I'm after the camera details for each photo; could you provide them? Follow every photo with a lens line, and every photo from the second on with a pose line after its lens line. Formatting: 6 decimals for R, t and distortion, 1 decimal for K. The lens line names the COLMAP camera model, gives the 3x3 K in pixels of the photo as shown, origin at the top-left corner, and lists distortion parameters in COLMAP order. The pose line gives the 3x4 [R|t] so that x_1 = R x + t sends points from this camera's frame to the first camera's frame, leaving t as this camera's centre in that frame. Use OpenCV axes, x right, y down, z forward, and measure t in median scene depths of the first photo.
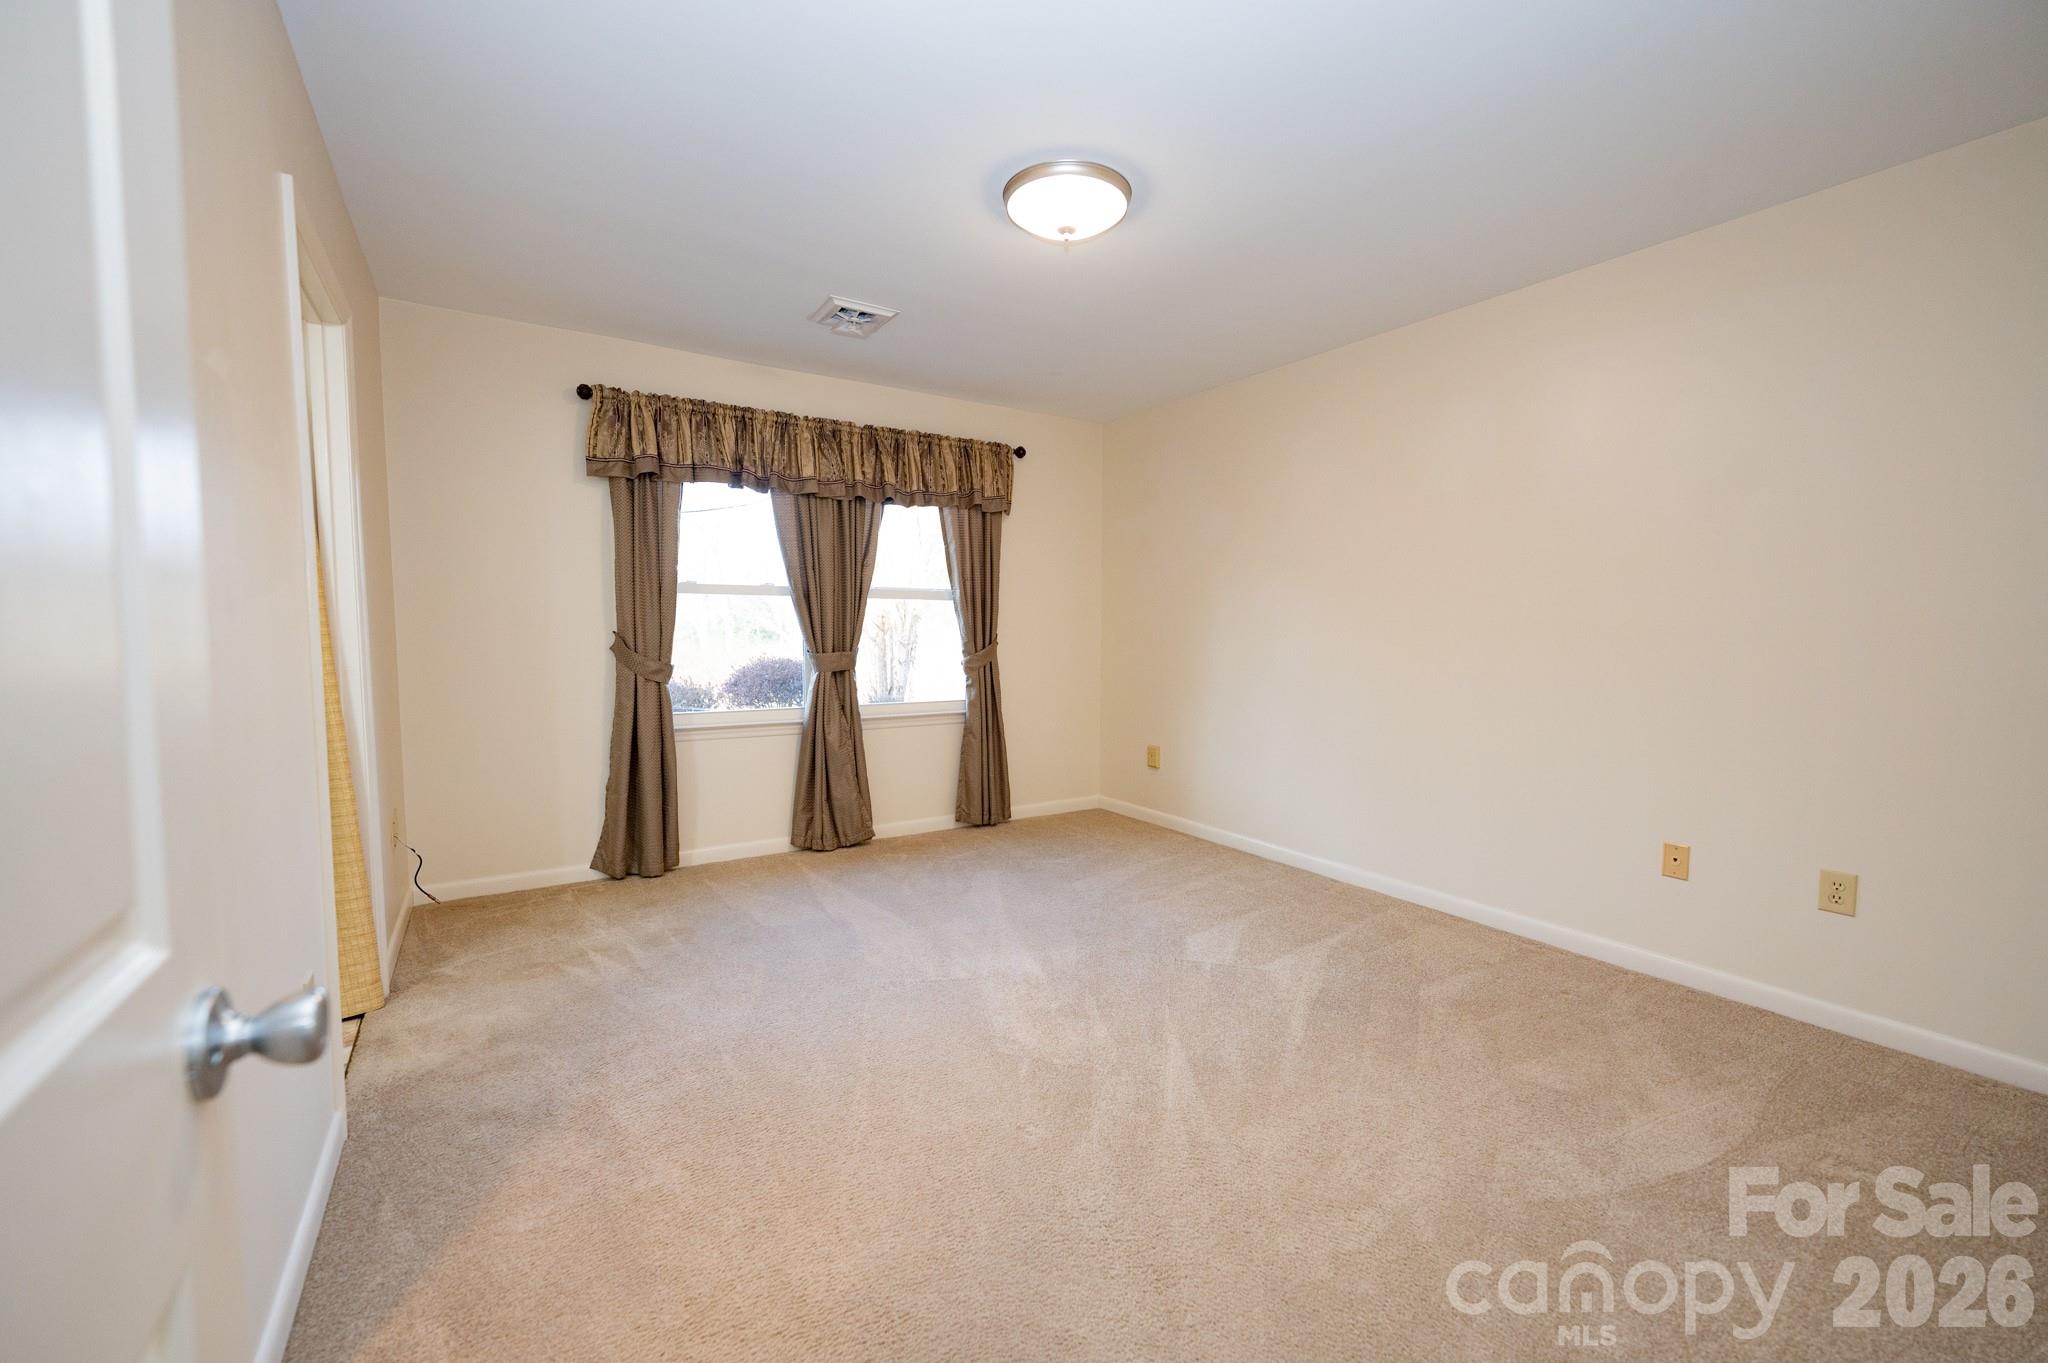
lens RADIAL K [[829.8, 0, 1013.1], [0, 829.8, 682.8], [0, 0, 1]] dist [0.000054, 0.000245]
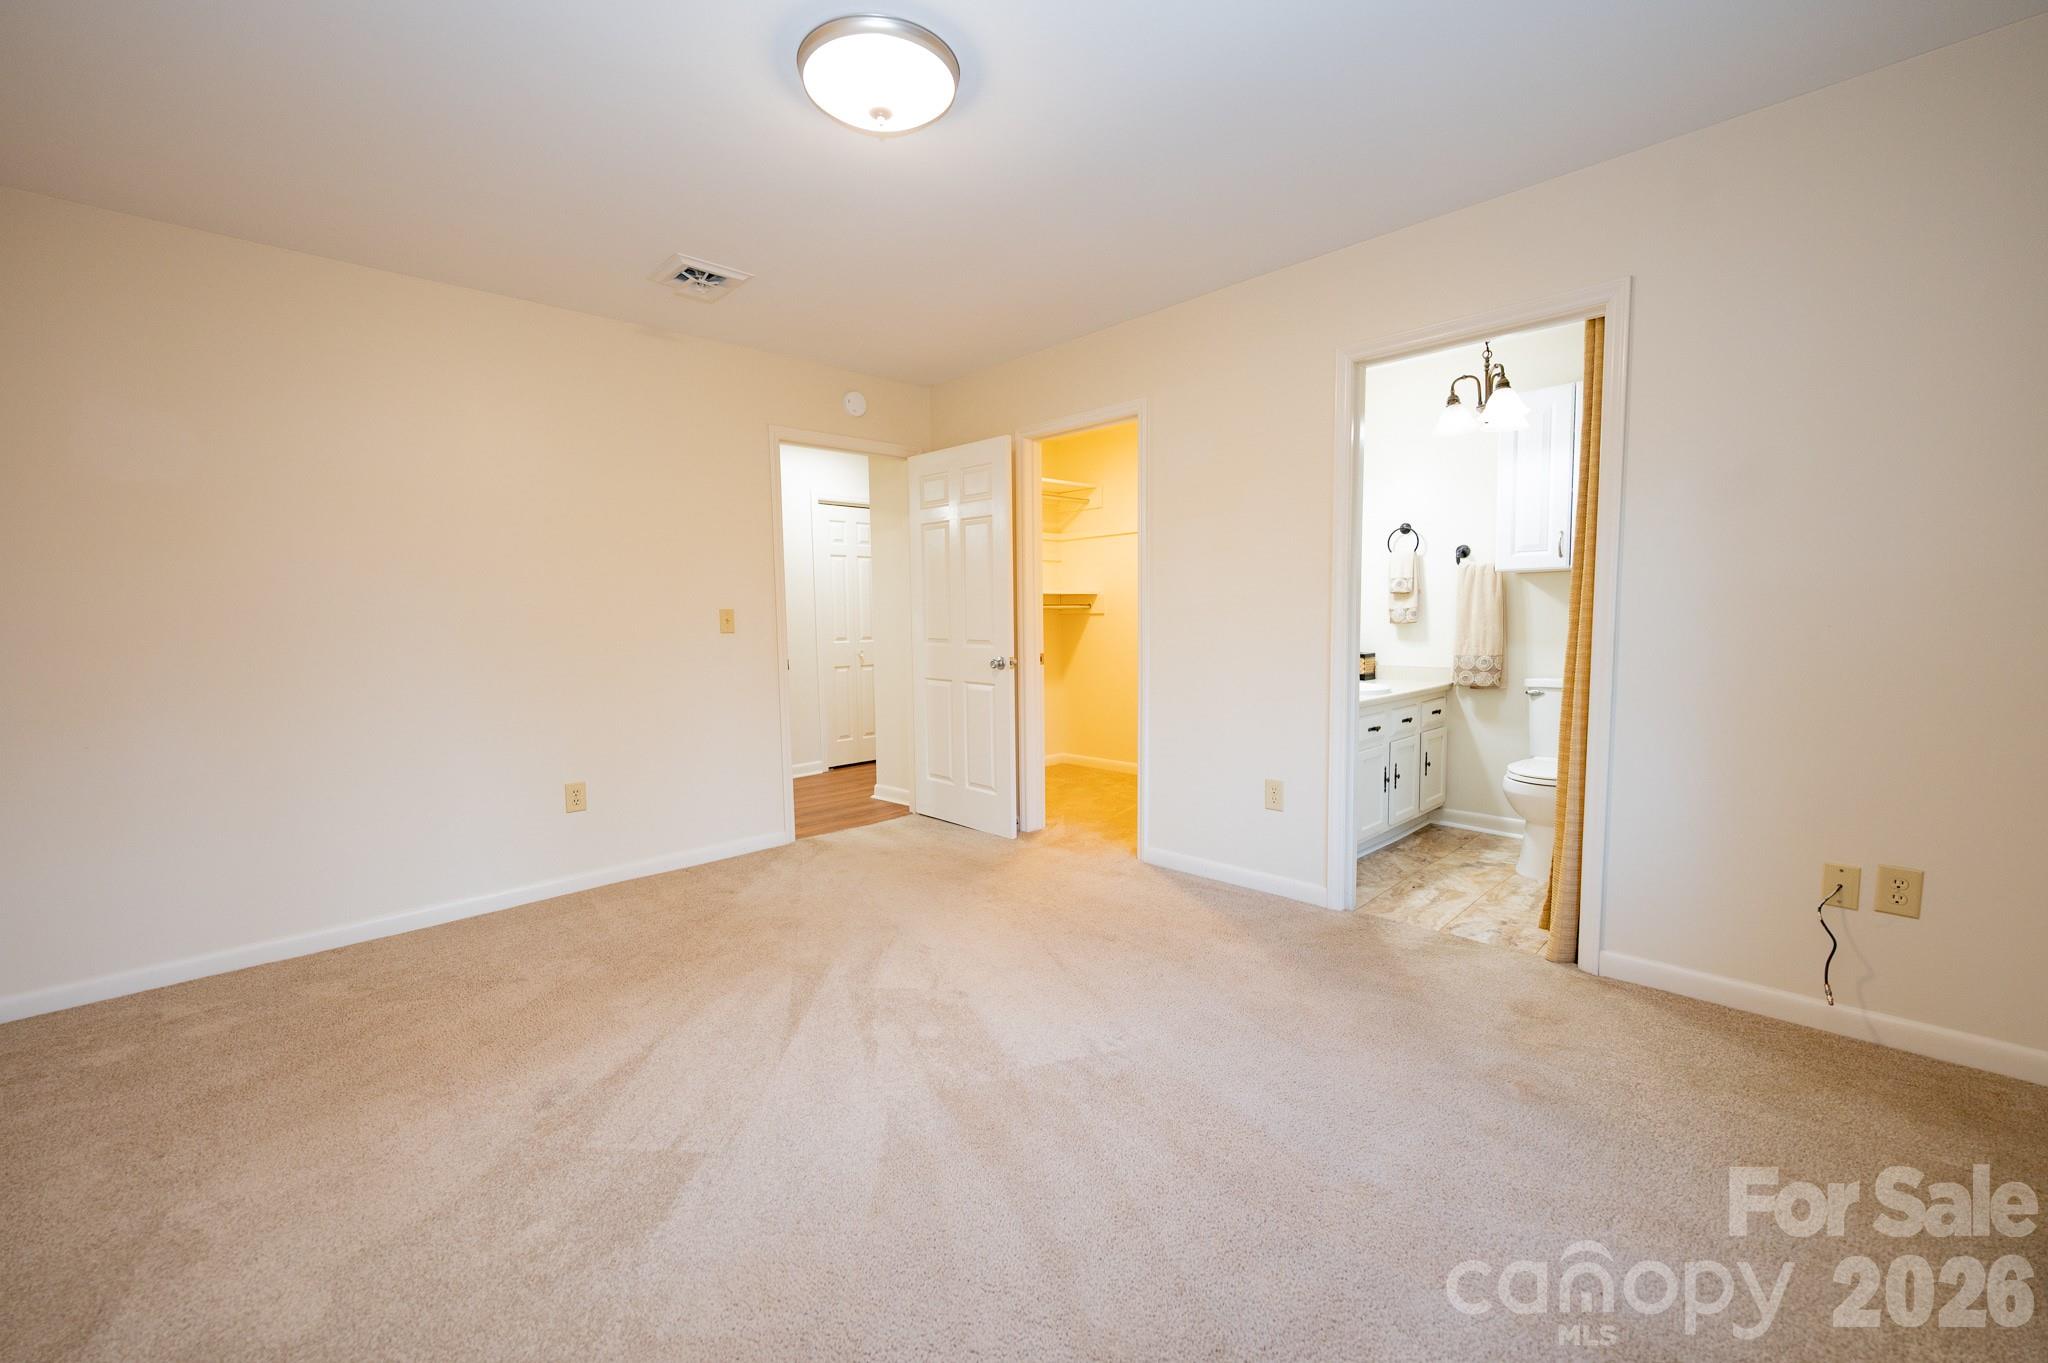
lens RADIAL K [[829.8, 0, 1013.1], [0, 829.8, 682.8], [0, 0, 1]] dist [0.000054, 0.000245]
pose [[-0.980352, 0.034905, -0.194146, 0.067279], [0.005817, 0.988908, 0.148416, -0.079425], [0.197173, 0.144371, -0.969680, 1.204507]]
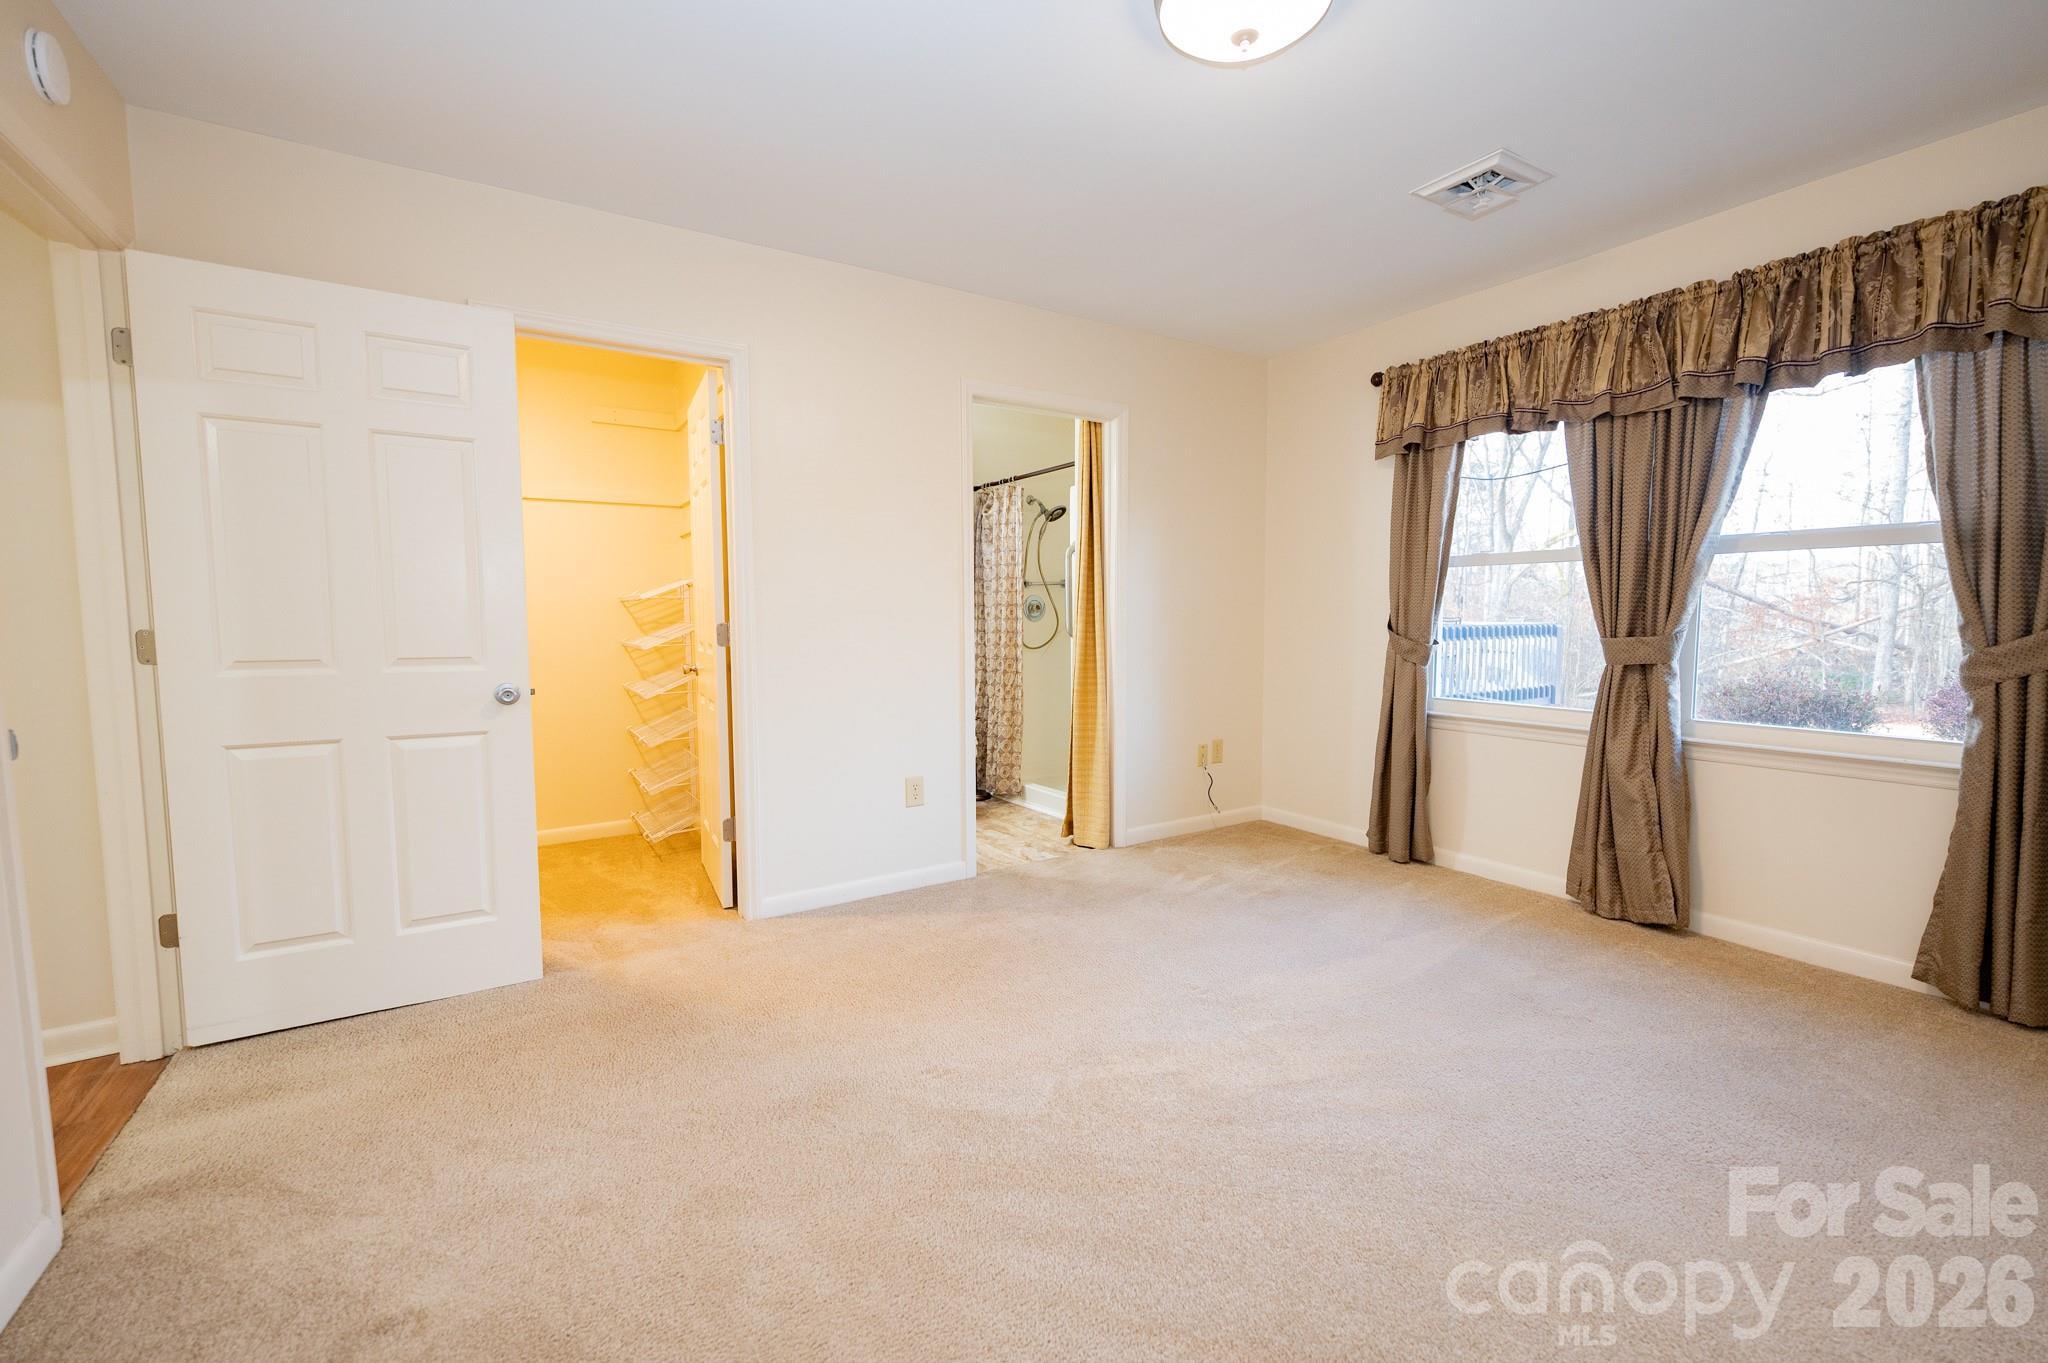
lens RADIAL K [[829.8, 0, 1013.1], [0, 829.8, 682.8], [0, 0, 1]] dist [0.000054, 0.000245]
pose [[-0.007127, 0.077441, -0.996971, 0.518323], [-0.058153, 0.995277, 0.077725, -0.024601], [0.998282, 0.058530, -0.002590, 0.531322]]
